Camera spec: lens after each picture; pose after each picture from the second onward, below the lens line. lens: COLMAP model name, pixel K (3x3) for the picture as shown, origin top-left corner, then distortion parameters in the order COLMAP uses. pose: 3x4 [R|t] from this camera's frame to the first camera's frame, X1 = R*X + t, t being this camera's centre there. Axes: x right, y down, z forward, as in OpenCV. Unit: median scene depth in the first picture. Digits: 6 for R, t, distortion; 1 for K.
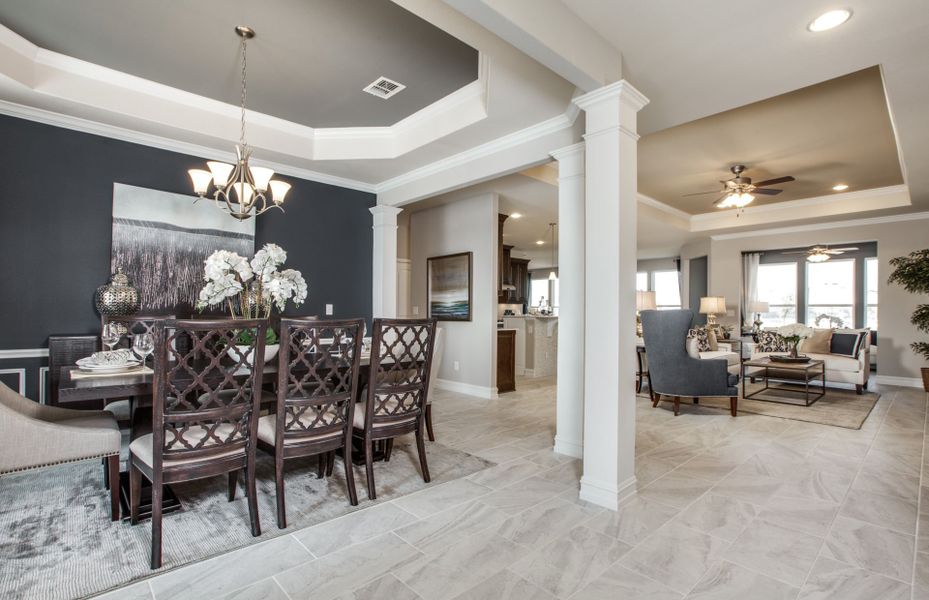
lens RADIAL K [[440.2, 0, 453.3], [0, 440.2, 308.8], [0, 0, 1]] dist [-0.024329, 0.021132]
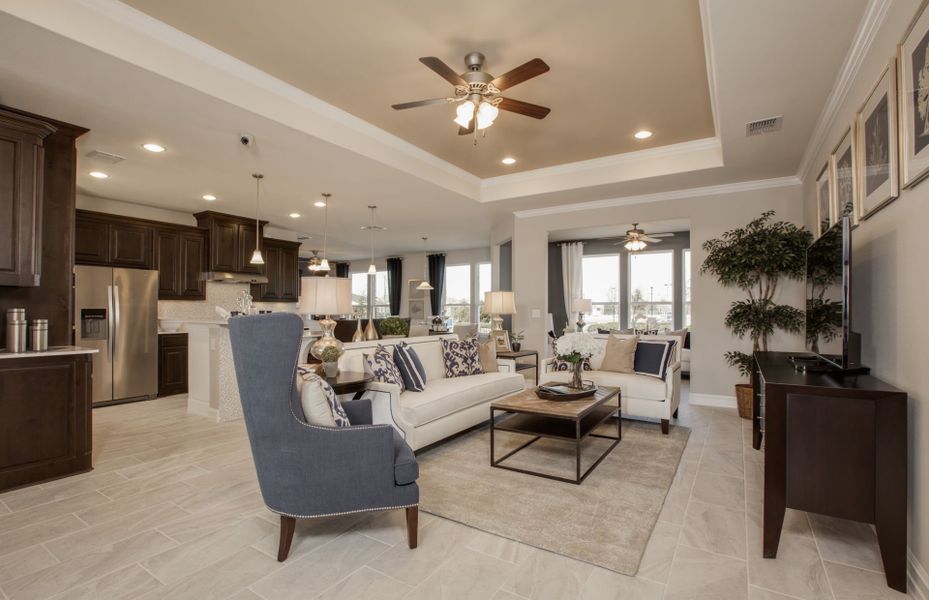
lens RADIAL K [[440.2, 0, 453.3], [0, 440.2, 308.8], [0, 0, 1]] dist [-0.024329, 0.021132]
pose [[0.969137, -0.007255, 0.246417, 0.300290], [0.007087, 0.999974, 0.001569, -0.001199], [-0.246422, 0.000226, 0.969163, 0.287419]]
